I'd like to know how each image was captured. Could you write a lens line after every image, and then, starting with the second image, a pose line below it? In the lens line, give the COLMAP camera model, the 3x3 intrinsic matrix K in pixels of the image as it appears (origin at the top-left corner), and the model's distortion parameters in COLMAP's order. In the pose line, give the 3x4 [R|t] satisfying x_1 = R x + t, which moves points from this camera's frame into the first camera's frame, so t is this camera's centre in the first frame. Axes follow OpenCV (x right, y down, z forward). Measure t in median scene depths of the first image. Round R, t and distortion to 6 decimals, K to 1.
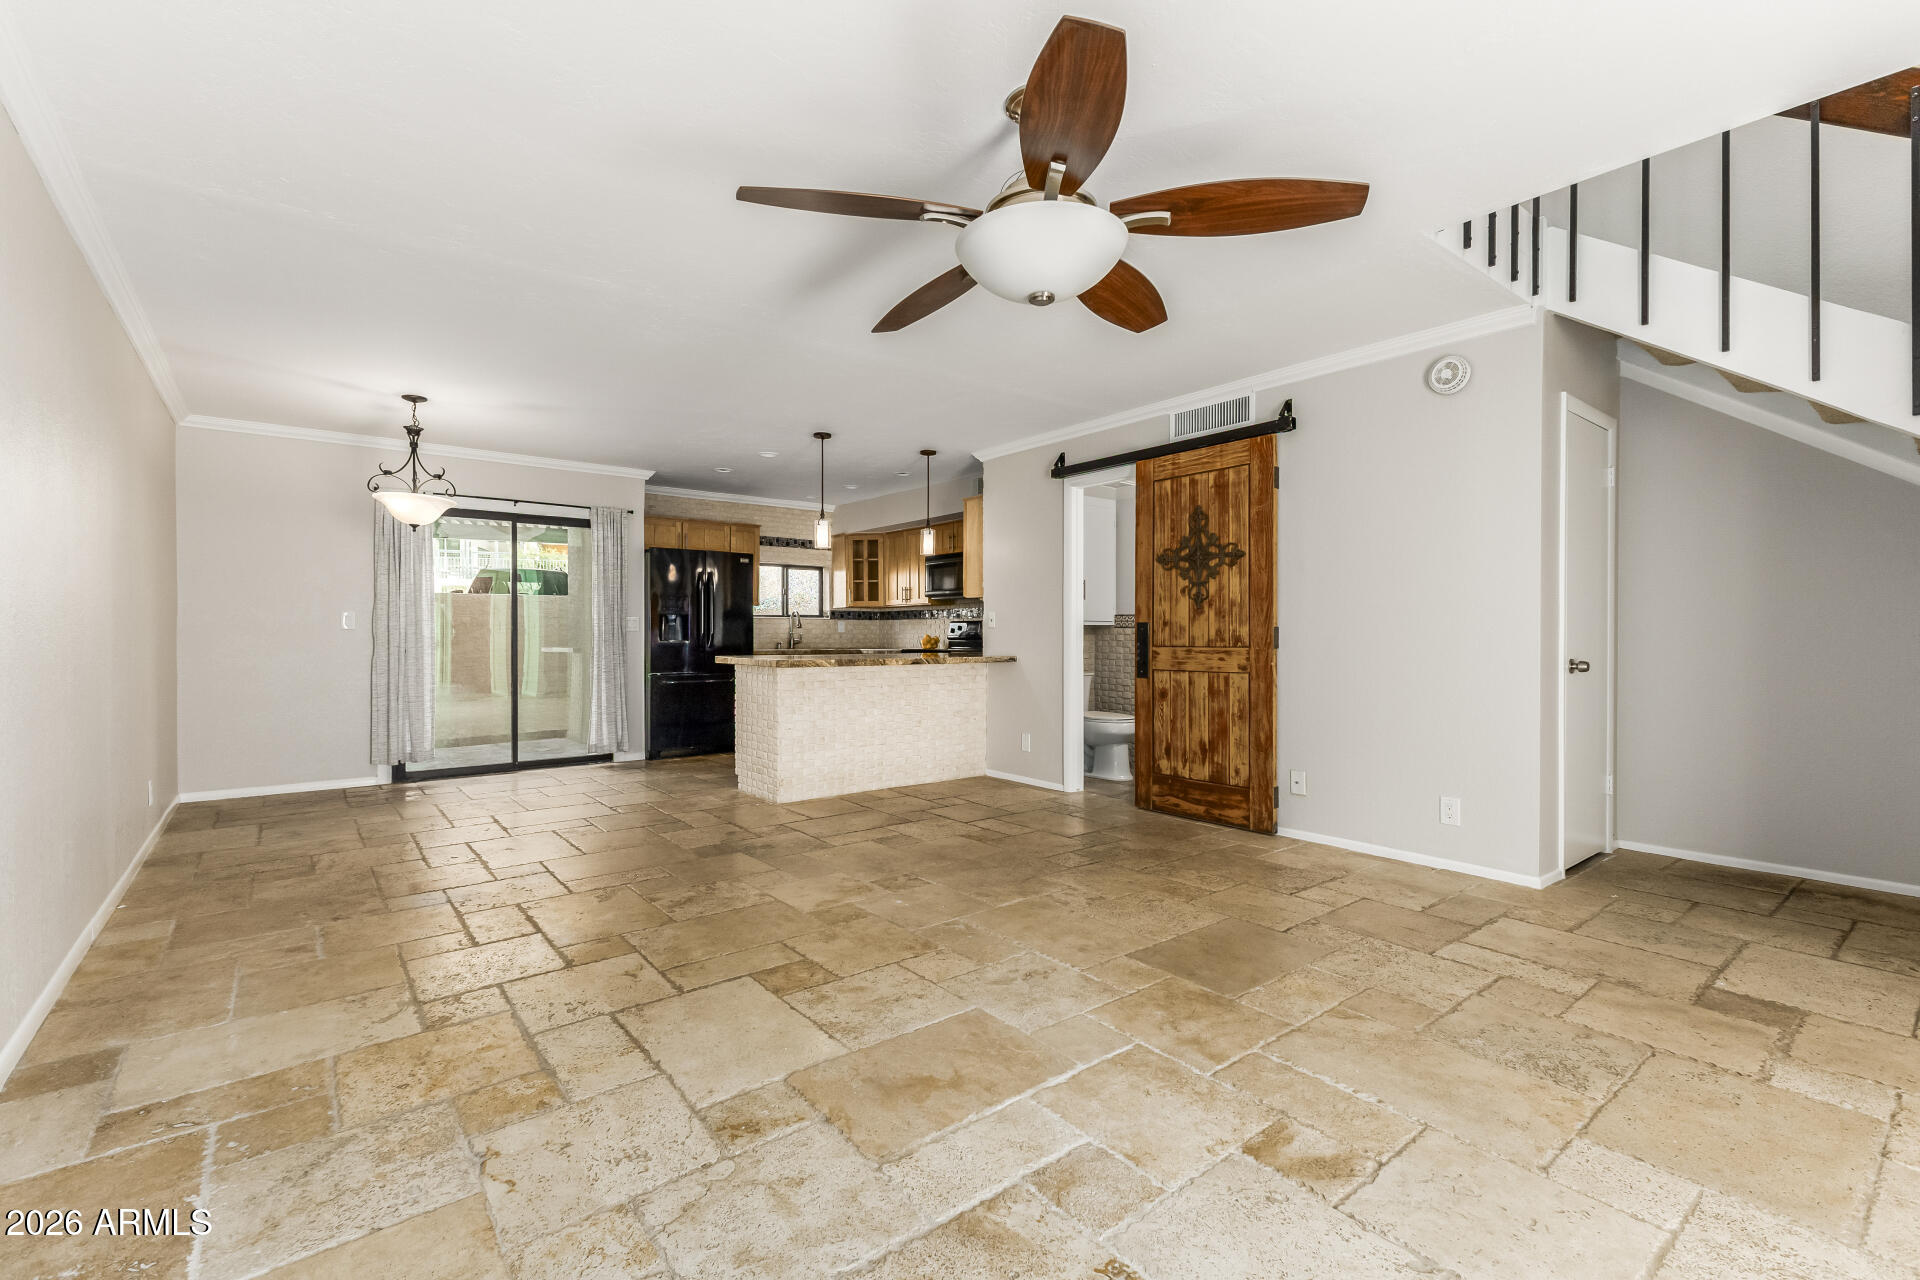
lens RADIAL K [[832.7, 0, 966.2], [0, 832.7, 634.2], [0, 0, 1]] dist [0.010802, 0.000826]
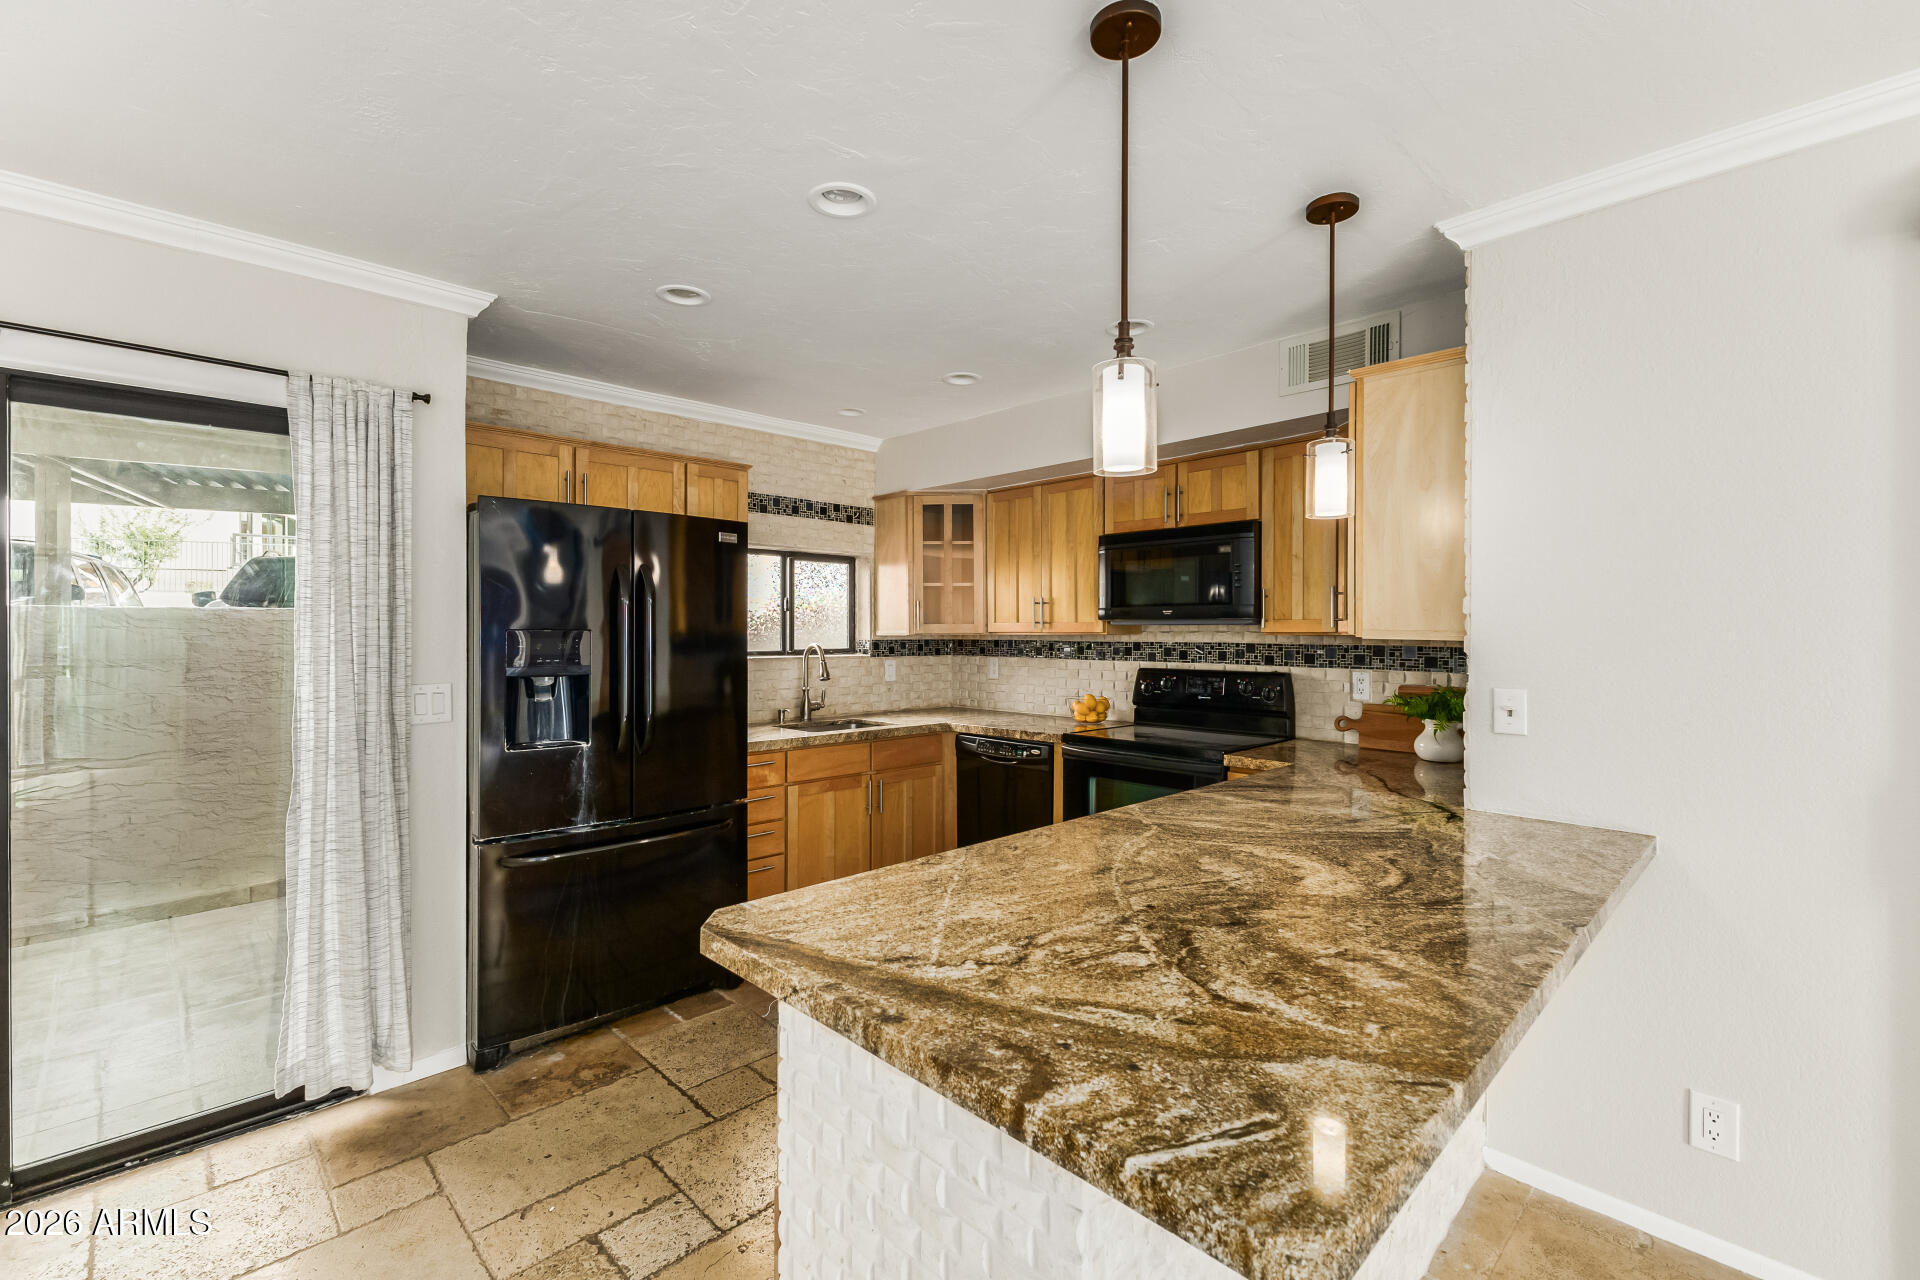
lens RADIAL K [[832.7, 0, 957.1], [0, 832.7, 630.5], [0, 0, 1]] dist [0.010802, 0.000826]
pose [[0.995902, 0.000643, 0.090441, -0.195183], [-0.000693, 1.000000, 0.000520, -0.043397], [-0.090441, -0.000580, 0.995902, 0.589908]]
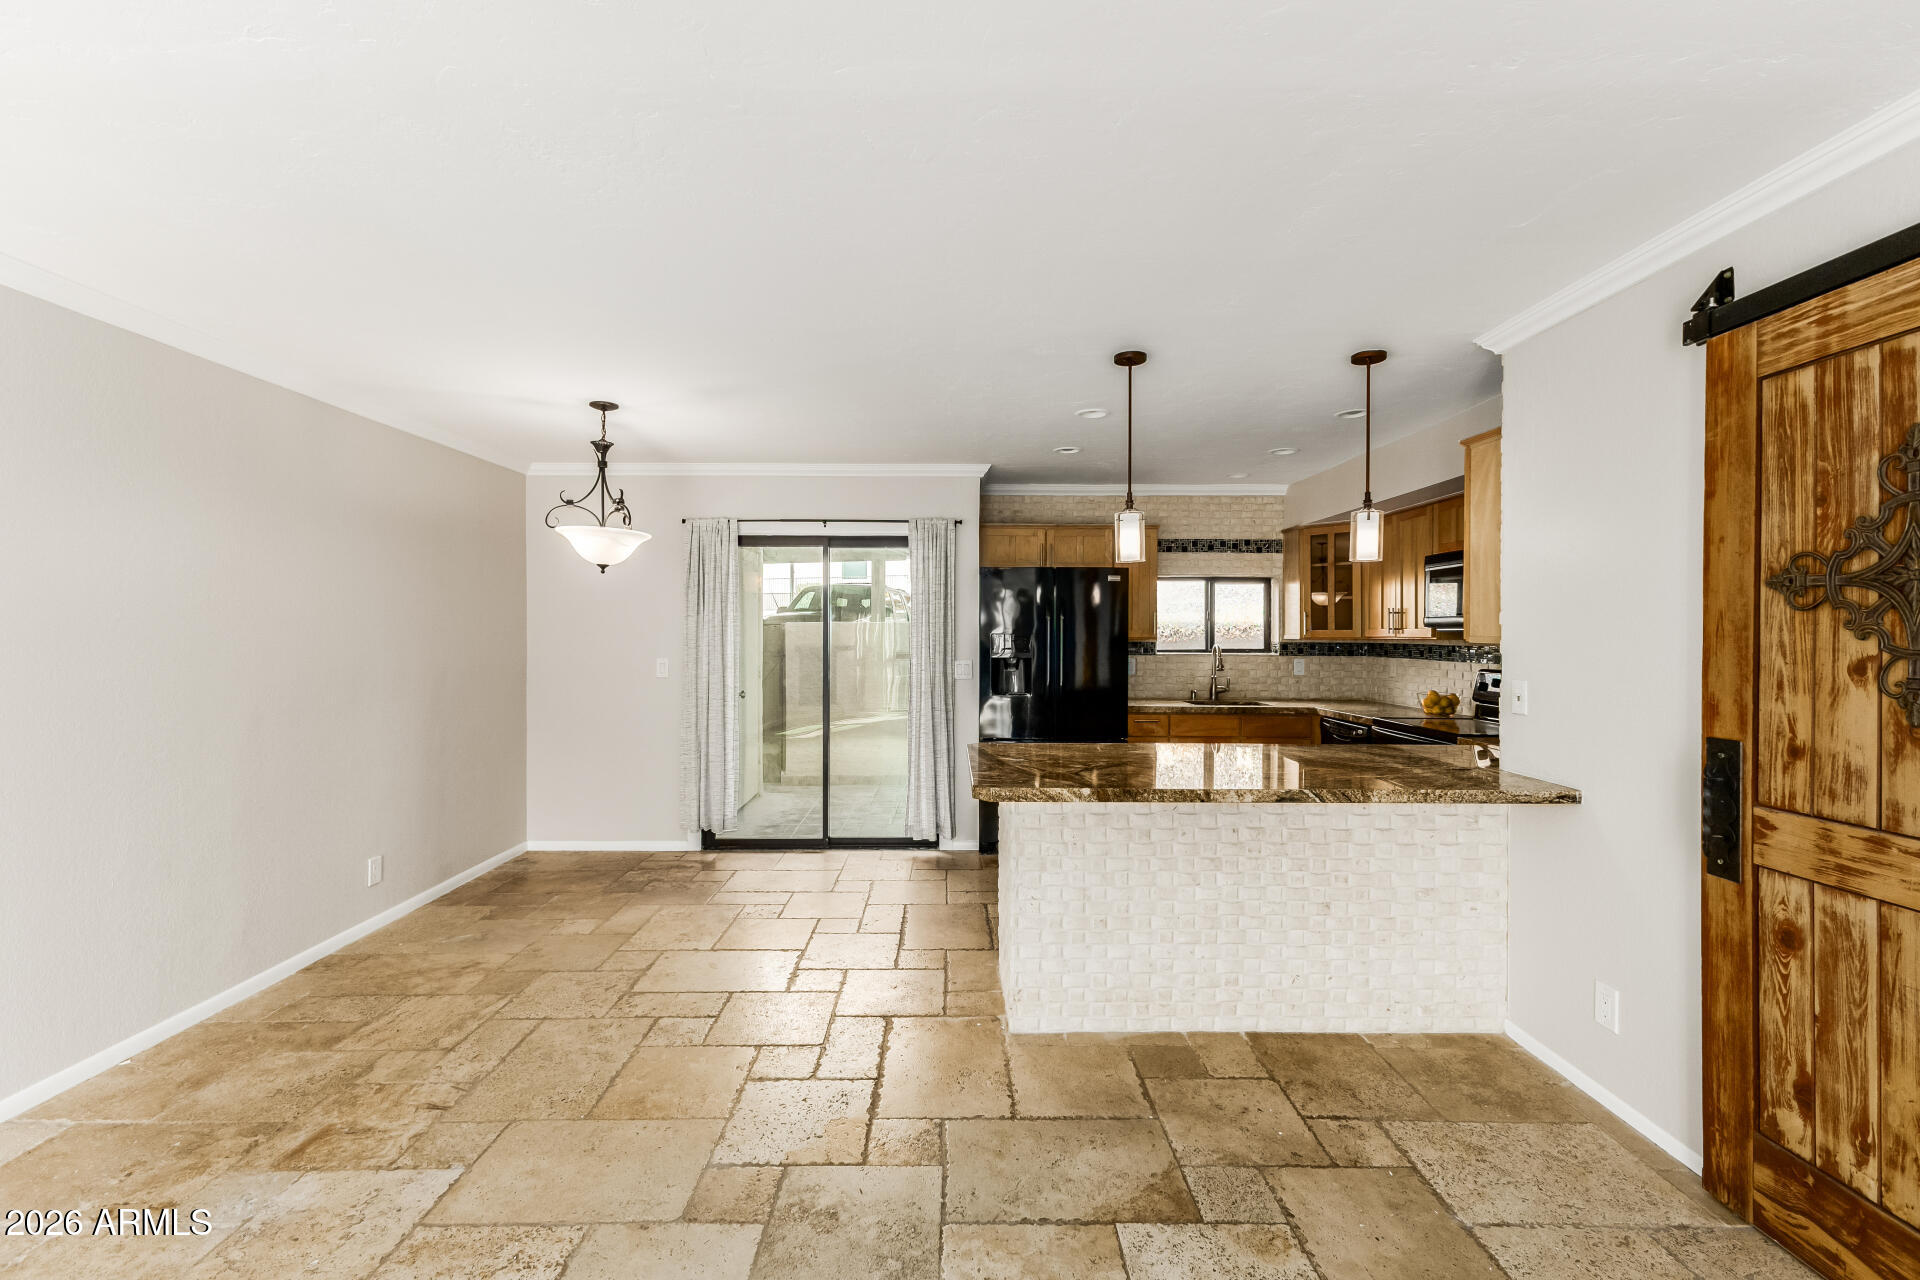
lens RADIAL K [[832.7, 0, 956.0], [0, 832.7, 635.1], [0, 0, 1]] dist [0.010802, 0.000826]
pose [[0.780491, 0.004802, -0.625149, 0.065475], [-0.003296, 0.999988, 0.003566, -0.044761], [0.625159, -0.000722, 0.780497, 0.390768]]
